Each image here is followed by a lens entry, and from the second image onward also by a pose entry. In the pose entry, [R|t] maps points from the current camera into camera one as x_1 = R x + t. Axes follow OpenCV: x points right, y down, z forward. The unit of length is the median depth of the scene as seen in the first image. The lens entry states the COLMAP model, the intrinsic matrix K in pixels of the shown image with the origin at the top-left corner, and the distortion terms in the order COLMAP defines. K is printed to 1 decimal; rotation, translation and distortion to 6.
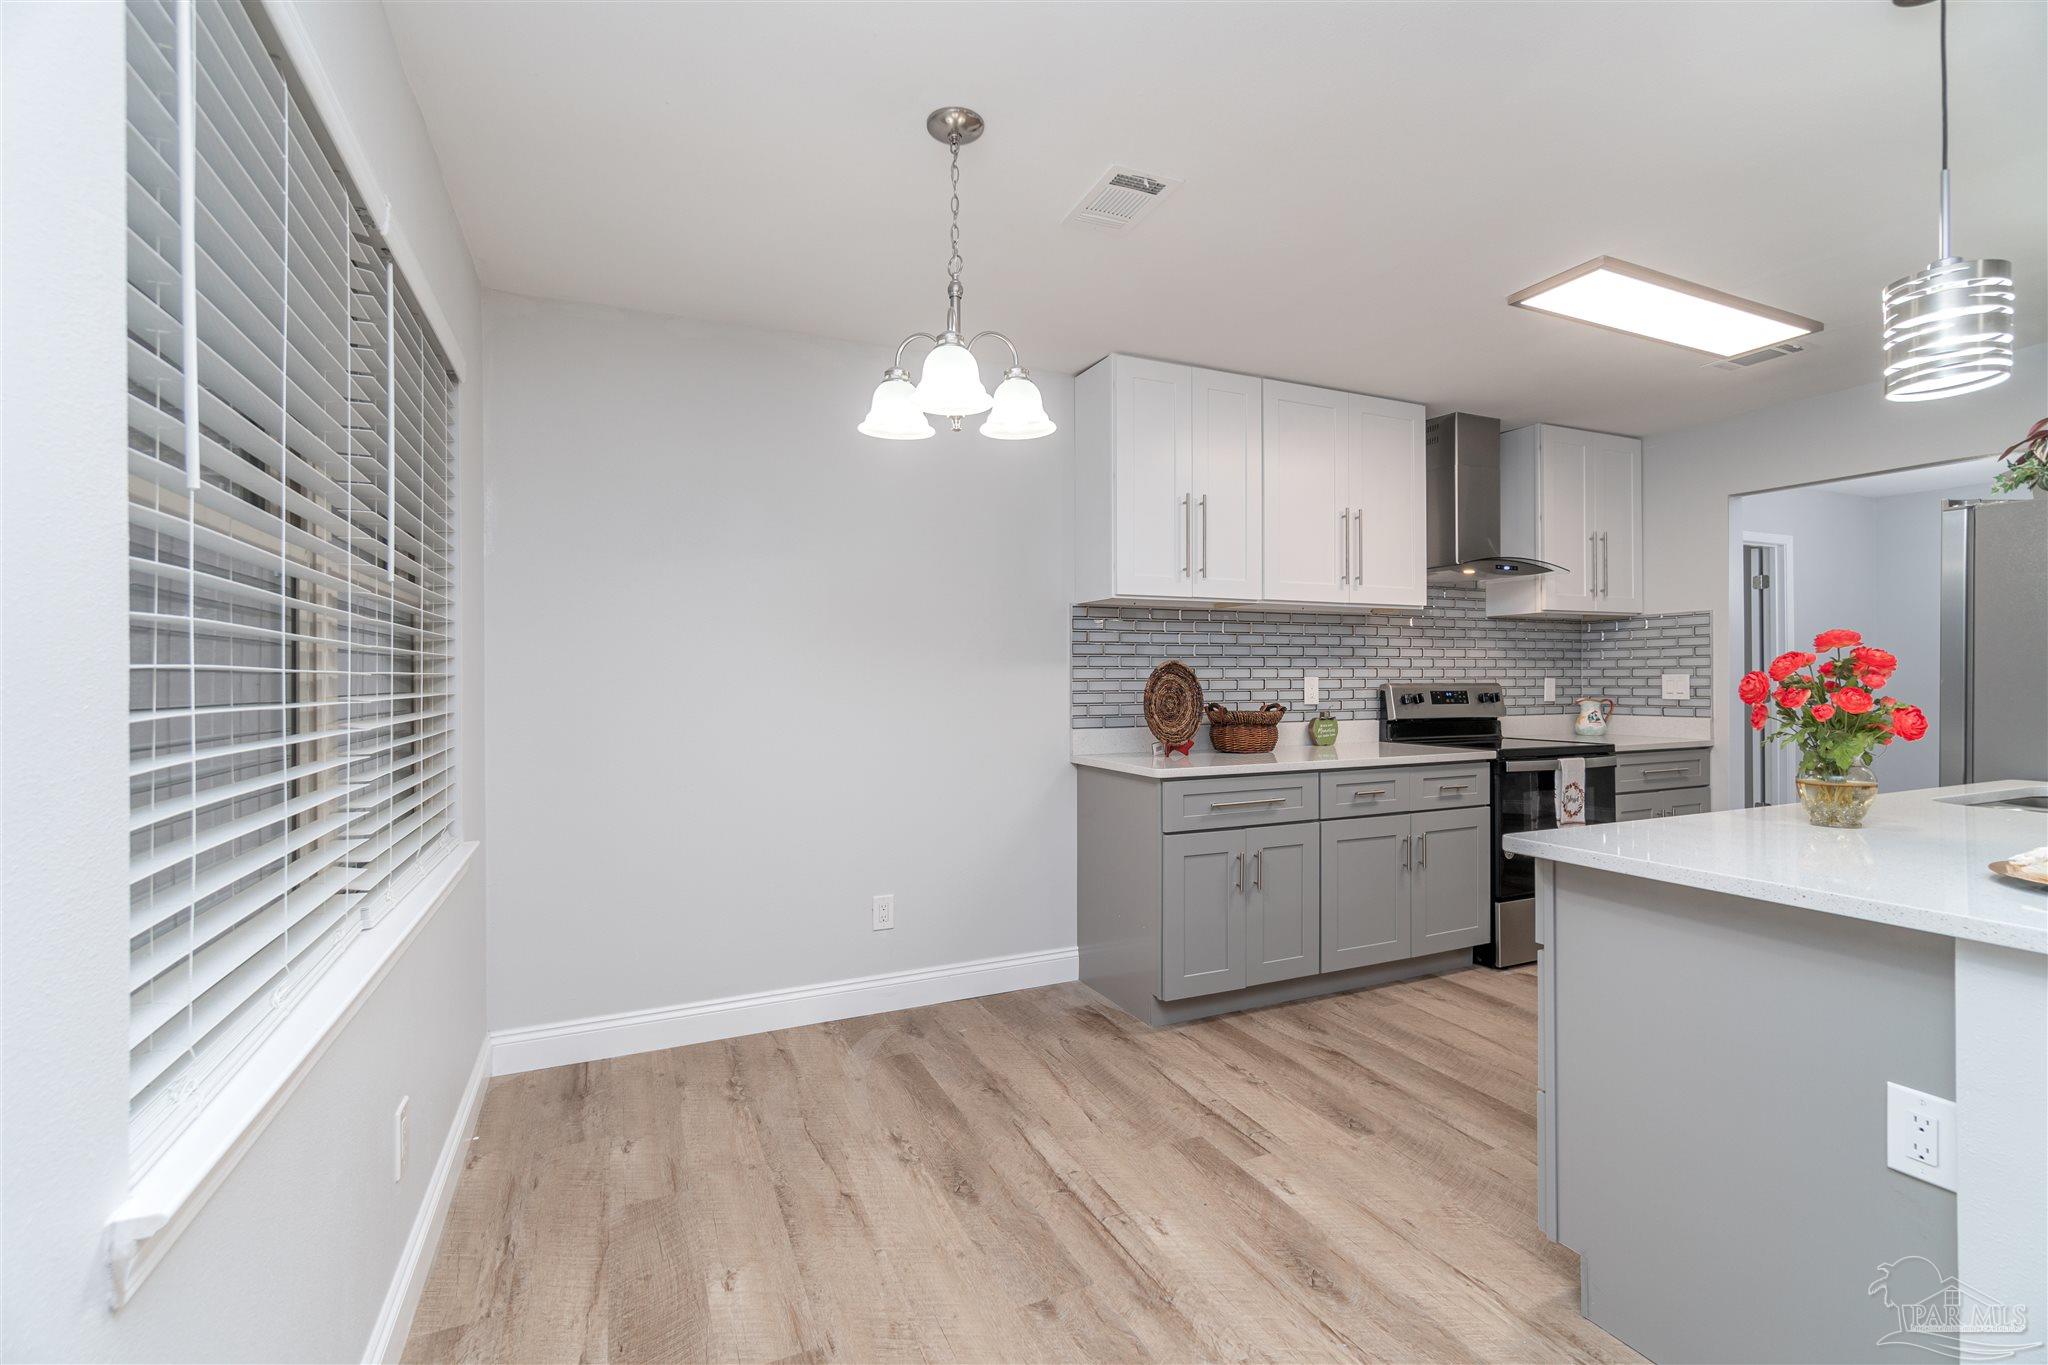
lens RADIAL K [[884.7, 0, 1035.5], [0, 884.7, 669.9], [0, 0, 1]] dist [-0.003158, 0.001484]
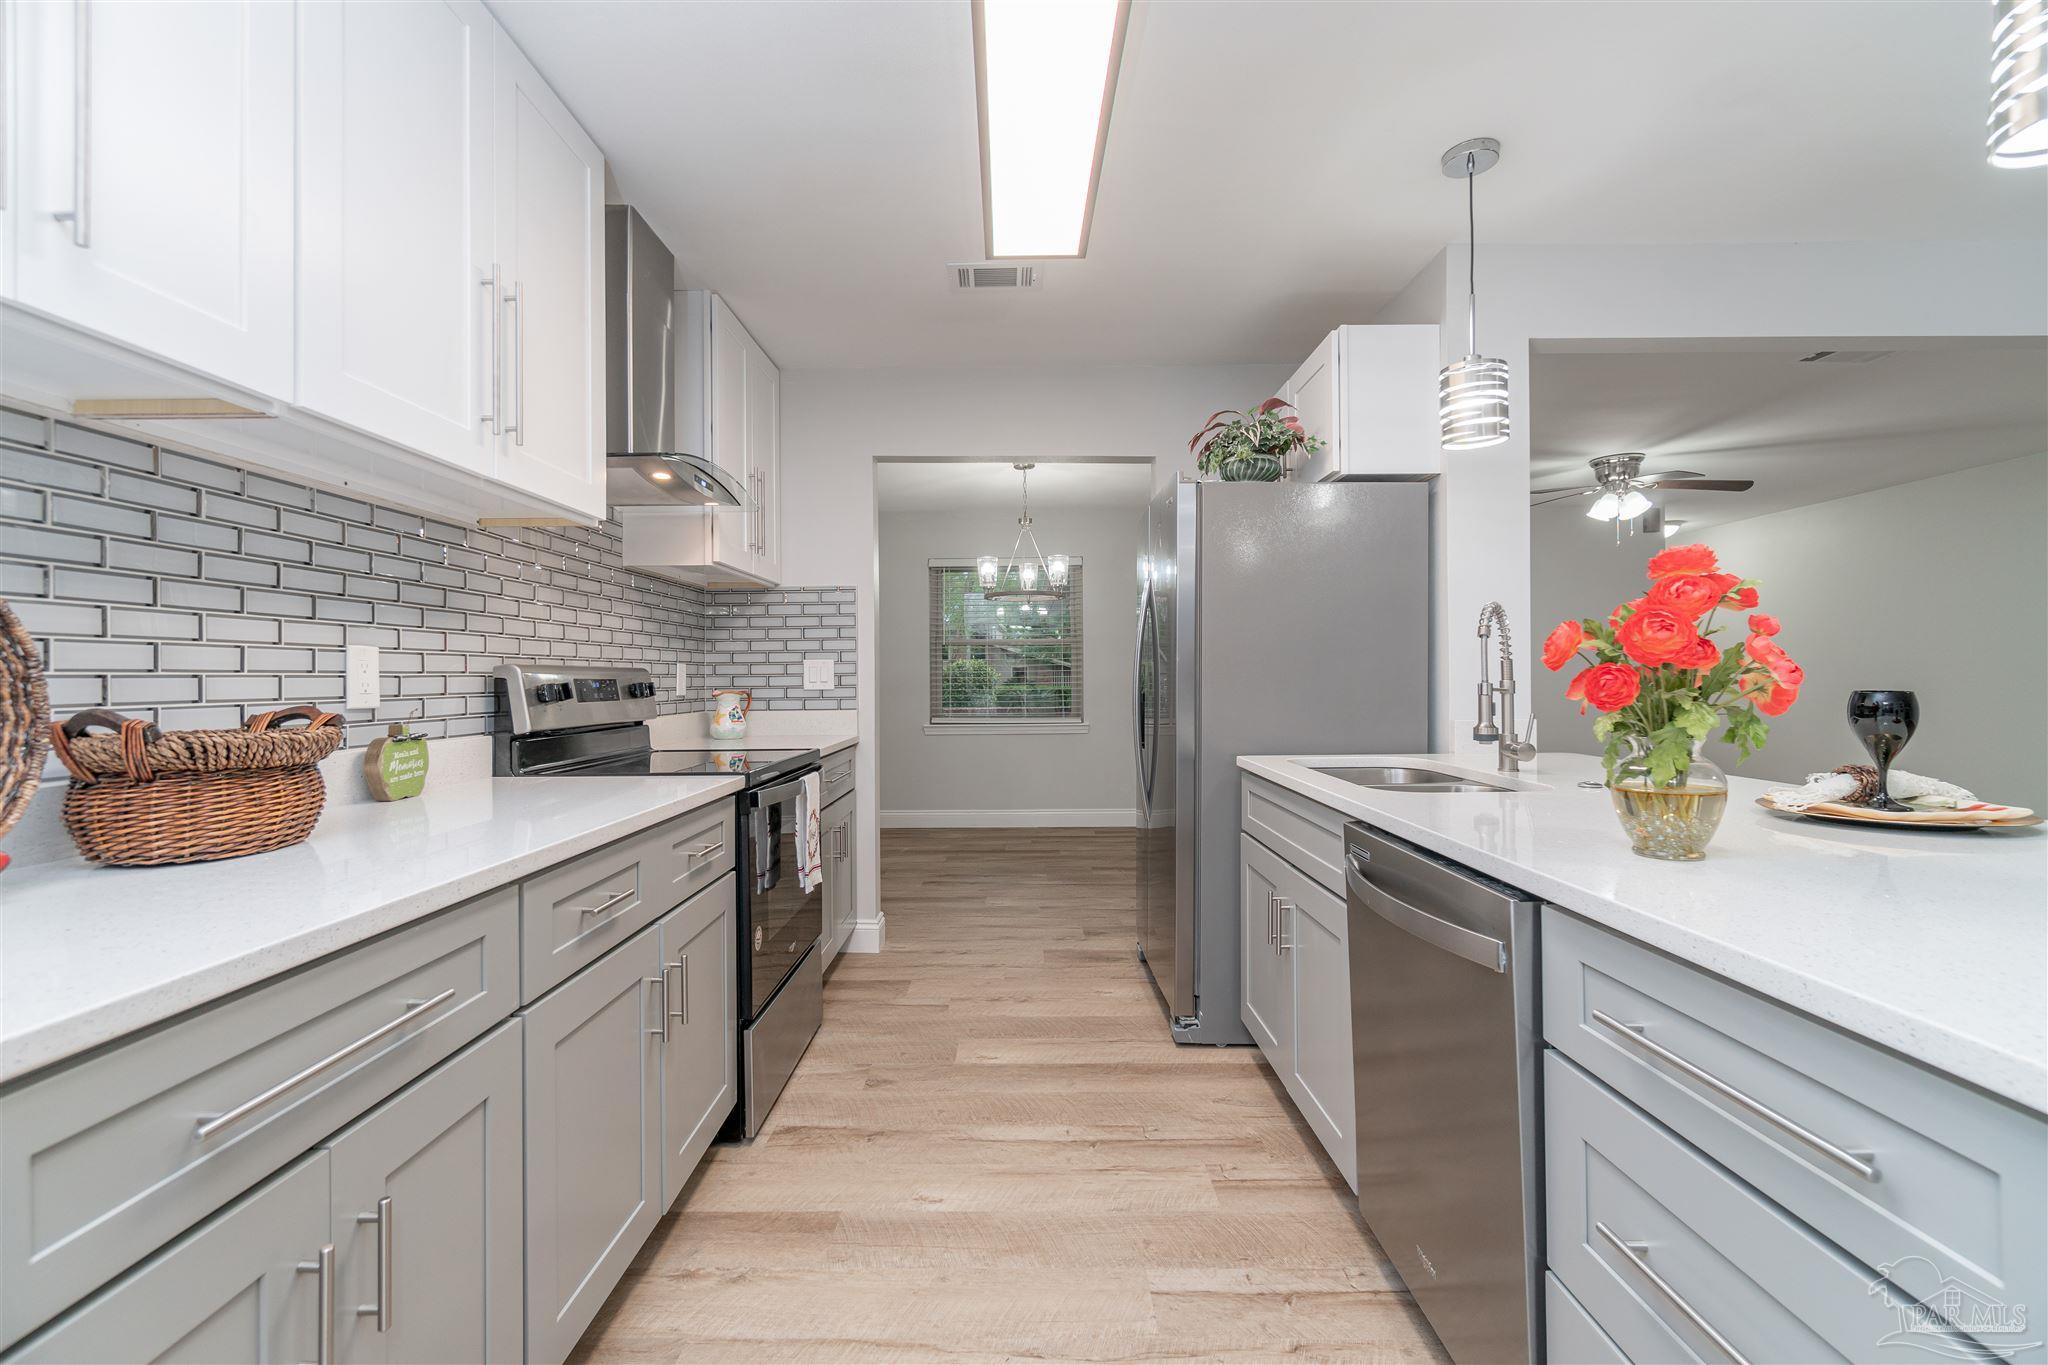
lens RADIAL K [[884.7, 0, 1014.3], [0, 884.7, 680.6], [0, 0, 1]] dist [-0.003158, 0.001484]
pose [[0.431930, -0.001875, 0.901905, 0.066712], [-0.008033, 0.999950, 0.005926, 0.023261], [-0.901871, -0.009804, 0.431894, 0.603926]]
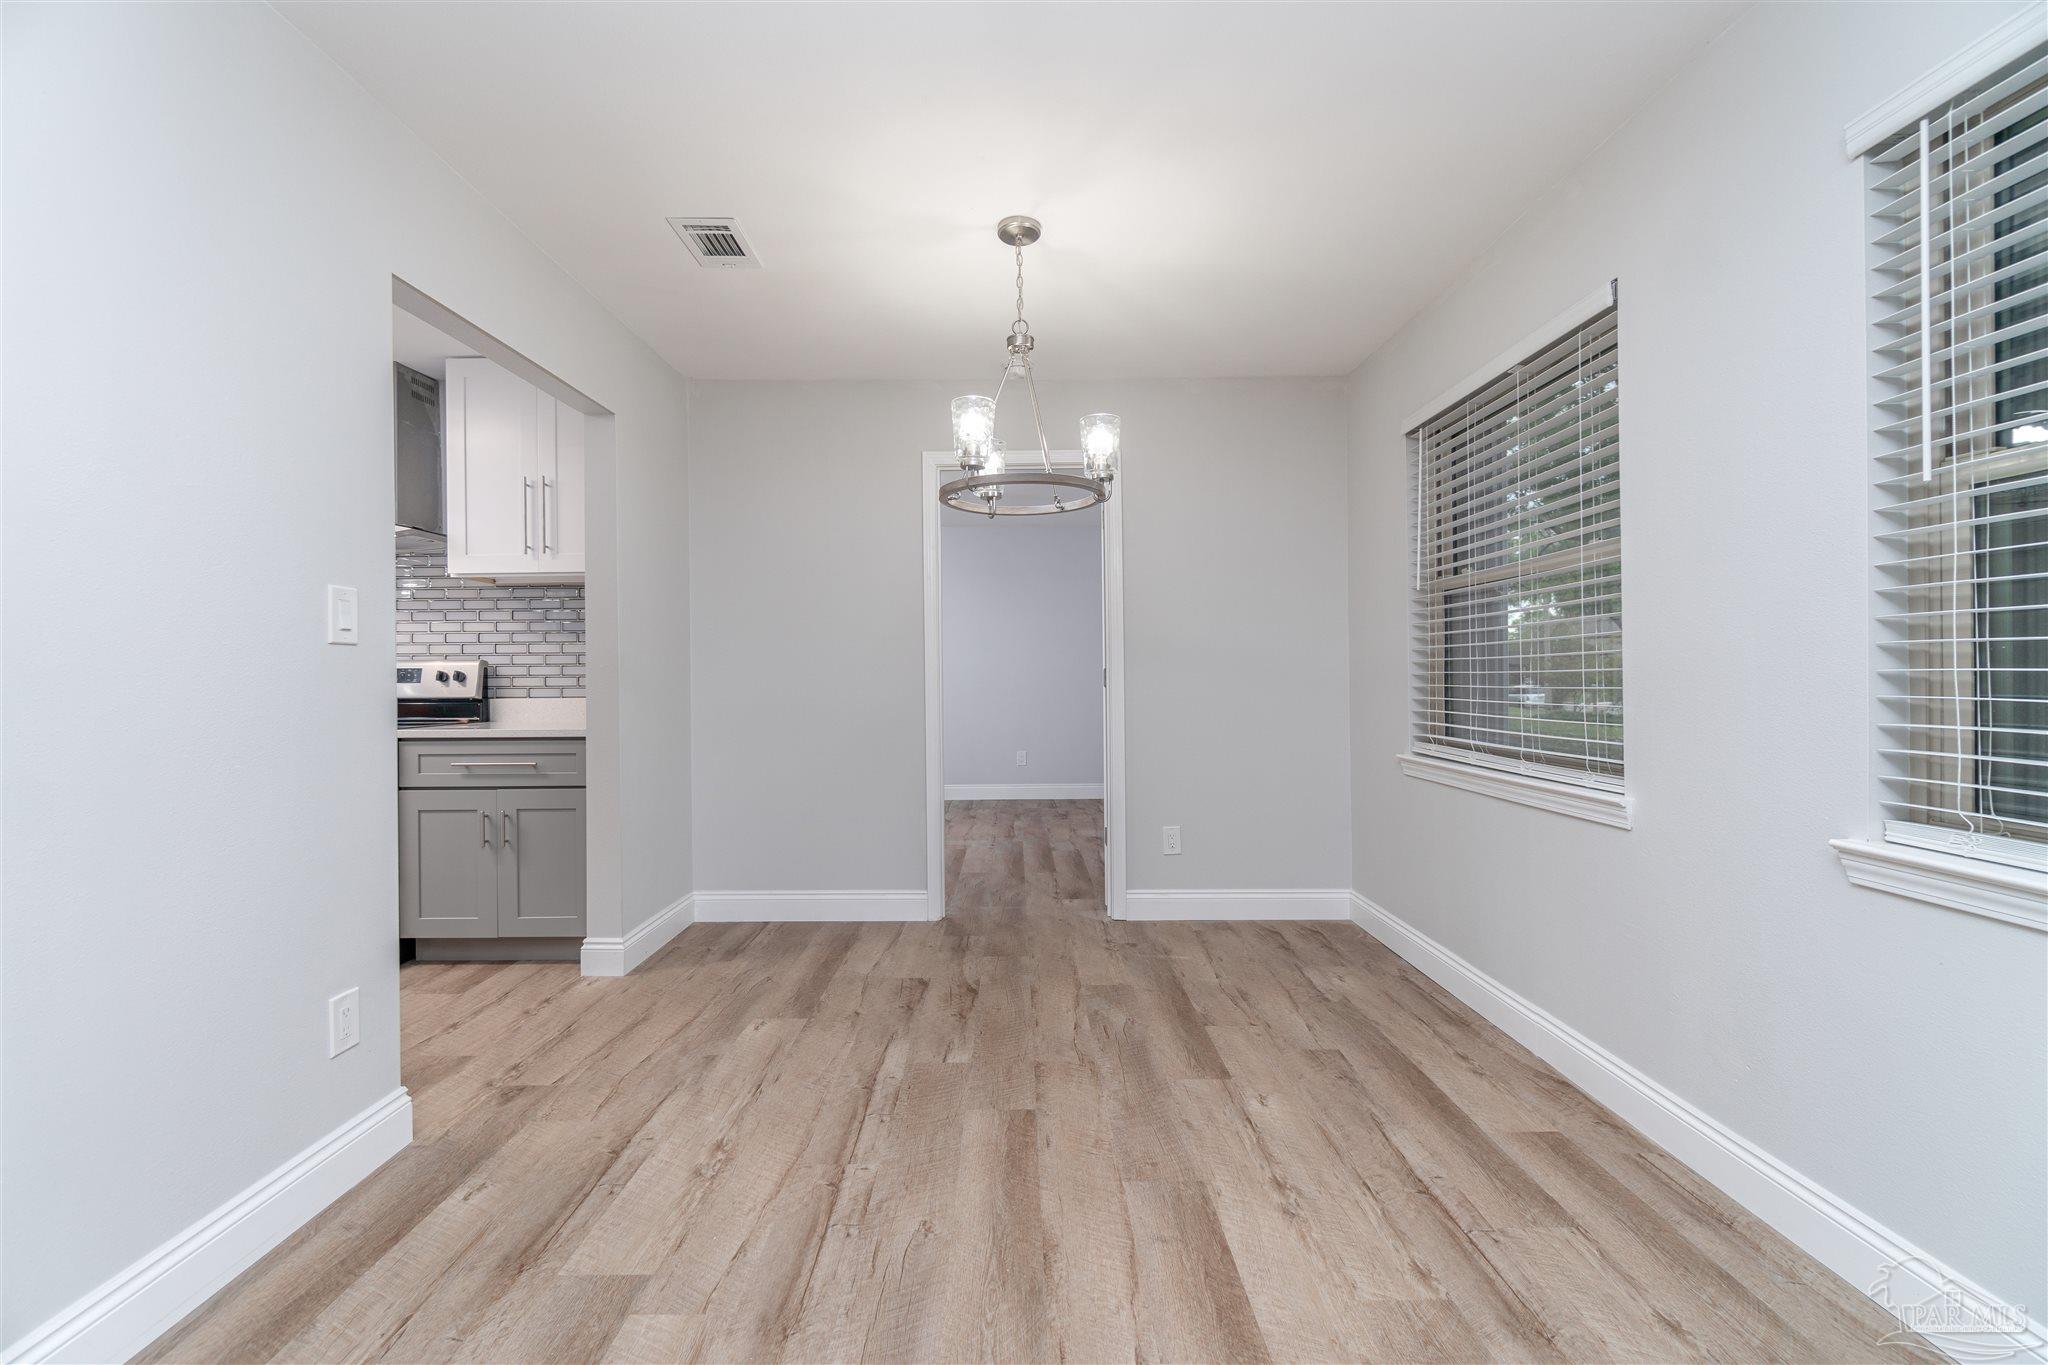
lens RADIAL K [[884.7, 0, 1019.4], [0, 884.7, 676.5], [0, 0, 1]] dist [-0.003158, 0.001484]
pose [[0.910087, -0.001666, -0.414413, 1.701064], [0.006708, 0.999920, 0.010712, 0.031809], [0.414362, -0.012529, 0.910026, 0.550578]]
